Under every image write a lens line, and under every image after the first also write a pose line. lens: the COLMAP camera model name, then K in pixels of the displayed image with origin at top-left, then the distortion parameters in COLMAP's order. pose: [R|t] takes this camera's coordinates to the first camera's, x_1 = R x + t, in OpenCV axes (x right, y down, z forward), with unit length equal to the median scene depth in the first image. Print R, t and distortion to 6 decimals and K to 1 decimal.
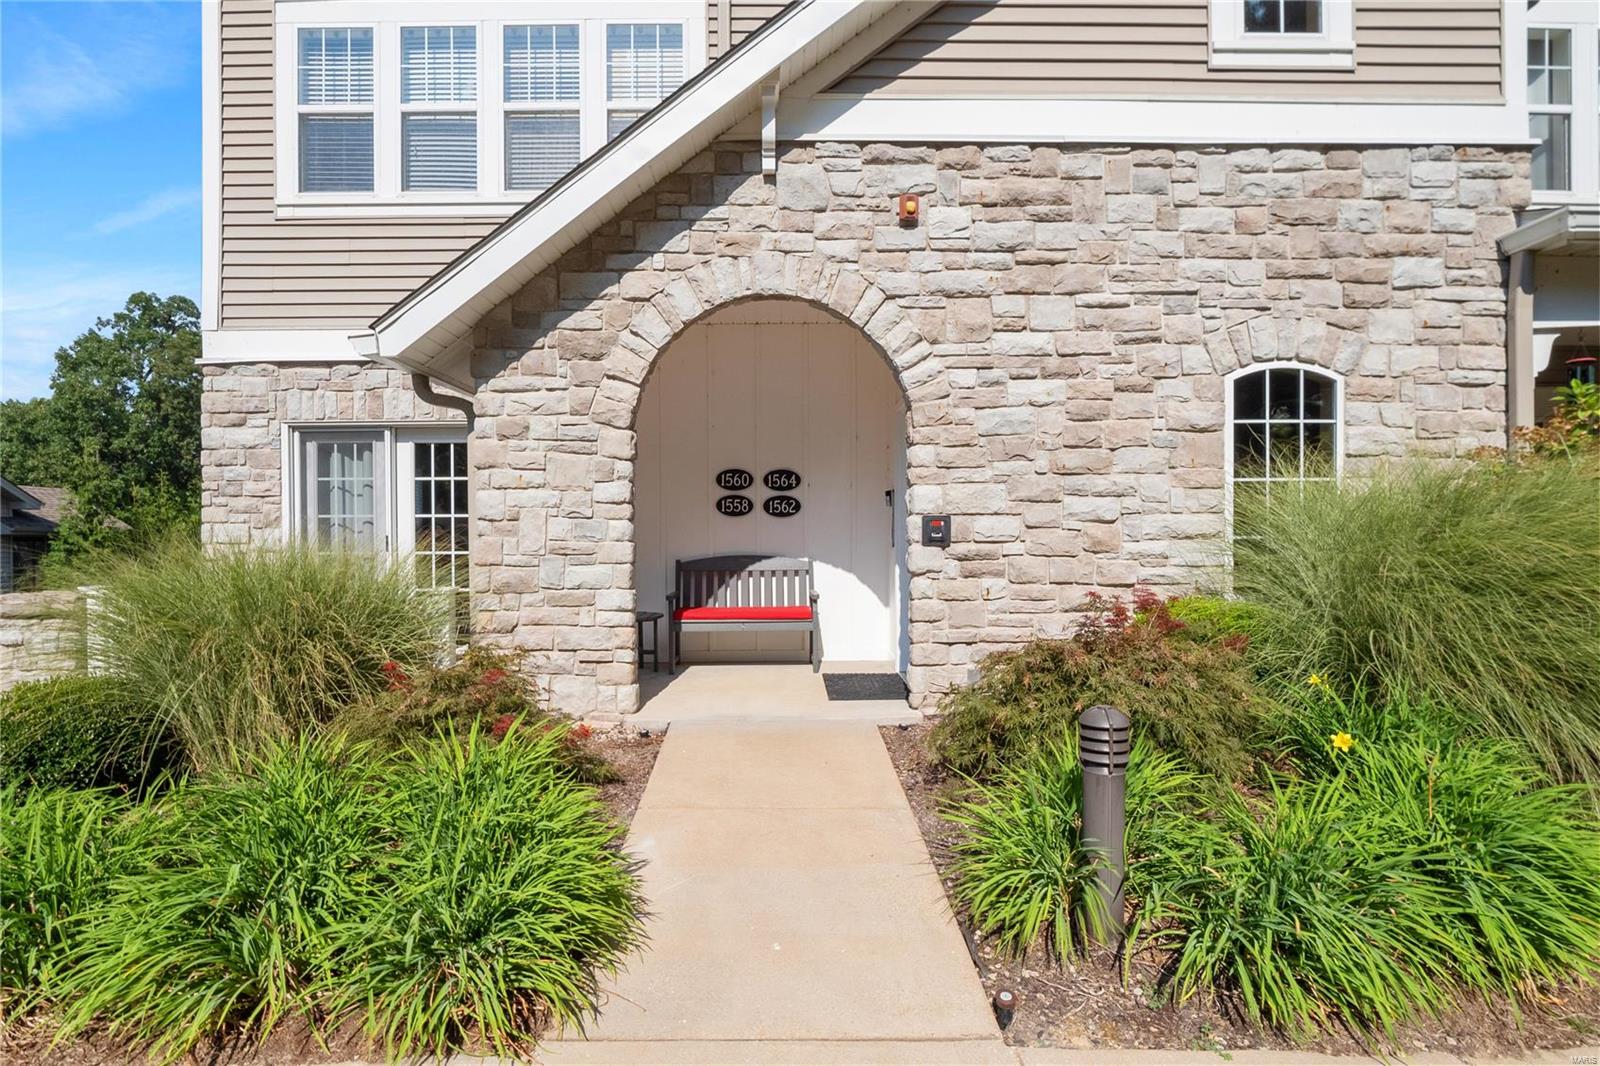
lens RADIAL K [[801.3, 0, 800.8], [0, 801.3, 473.5], [0, 0, 1]] dist [-0.001049, 0.000690]
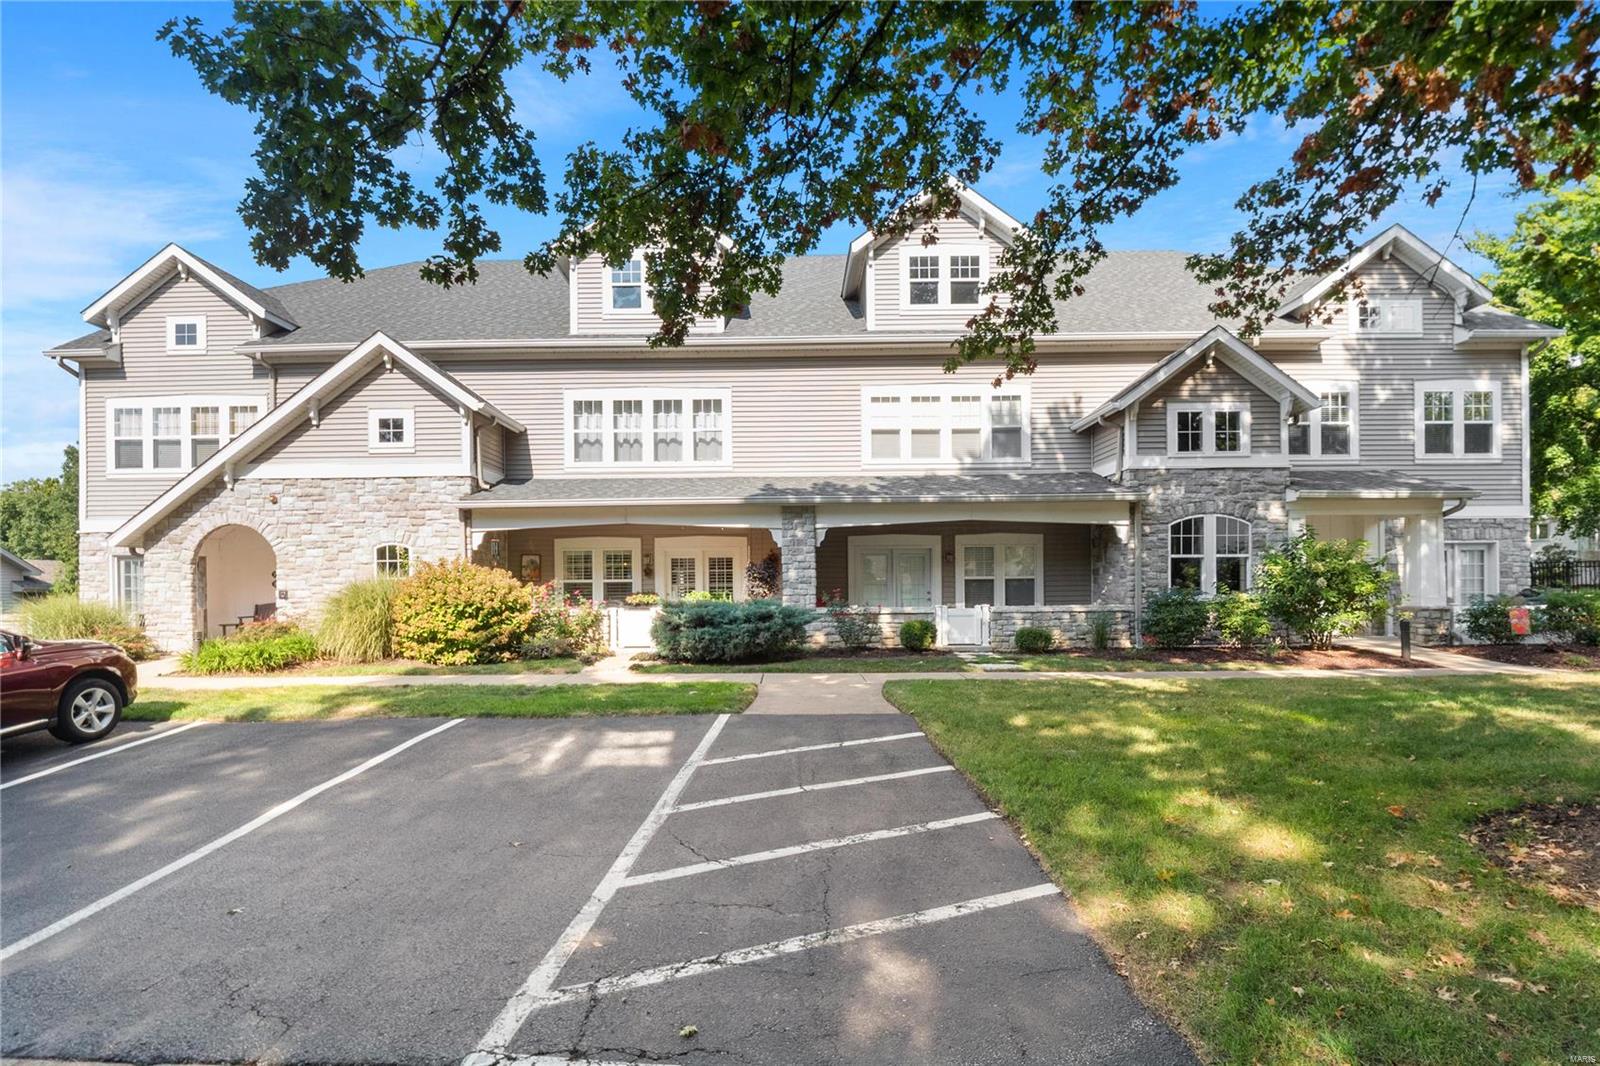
lens RADIAL K [[755.8, 0, 790.9], [0, 755.8, 527.4], [0, 0, 1]] dist [0.001934, -0.000078]
pose [[0.999988, -0.004270, 0.002579, 2.236032], [0.004263, 0.999987, 0.002753, -0.204838], [-0.002590, -0.002742, 0.999993, -2.116378]]
